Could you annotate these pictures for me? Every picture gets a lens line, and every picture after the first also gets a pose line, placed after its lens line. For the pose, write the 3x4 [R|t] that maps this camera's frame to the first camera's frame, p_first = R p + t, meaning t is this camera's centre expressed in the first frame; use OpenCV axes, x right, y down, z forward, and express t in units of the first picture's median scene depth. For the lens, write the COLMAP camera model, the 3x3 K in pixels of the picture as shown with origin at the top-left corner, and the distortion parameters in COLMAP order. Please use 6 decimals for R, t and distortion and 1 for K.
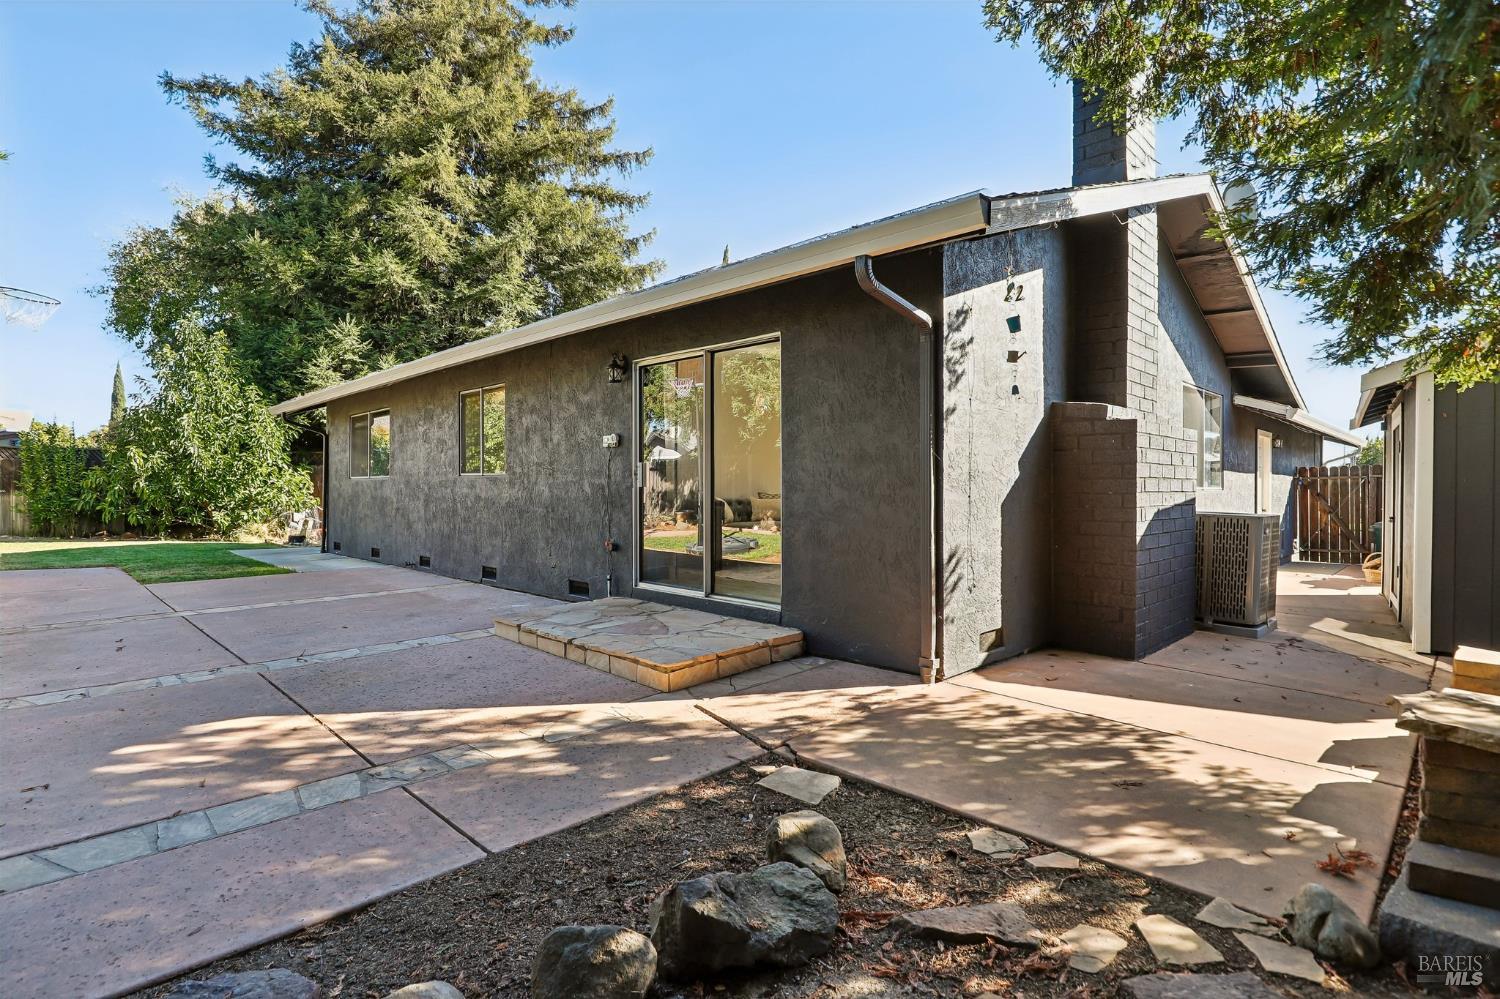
lens RADIAL K [[743.0, 0, 747.8], [0, 743.0, 495.8], [0, 0, 1]] dist [-0.000703, -0.000053]
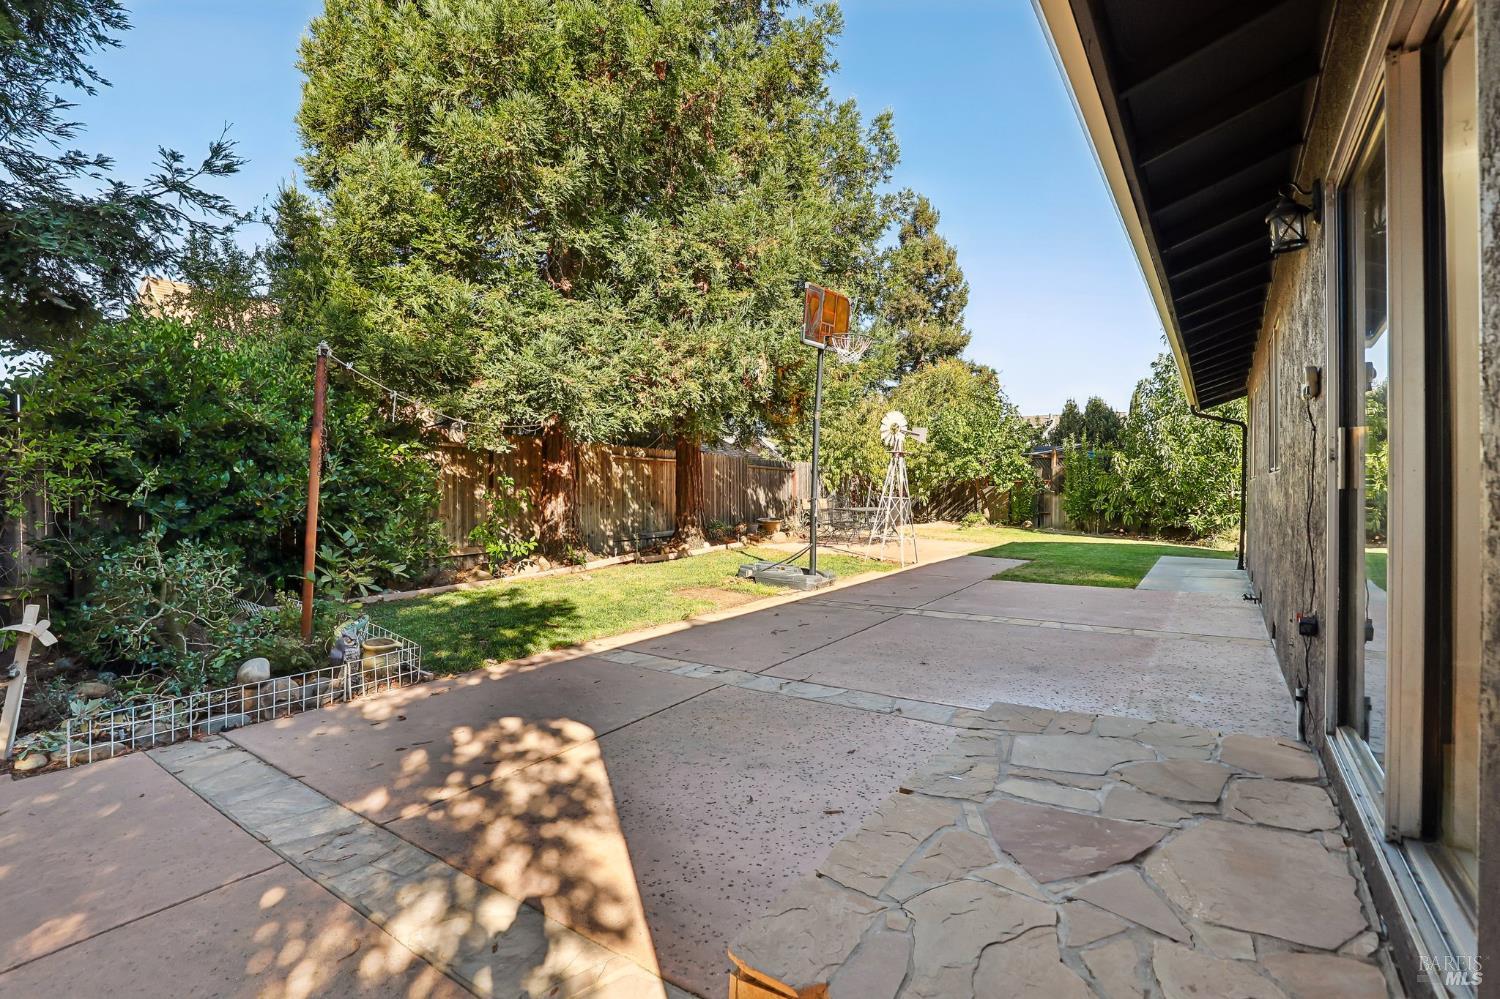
lens RADIAL K [[684.3, 0, 747.8], [0, 684.3, 493.2], [0, 0, 1]] dist [0.001438, 0.004292]
pose [[0.170137, 0.007474, -0.985392, 0.294177], [-0.008267, 0.999947, 0.006157, -0.031079], [0.985386, 0.007098, 0.170189, 1.124557]]
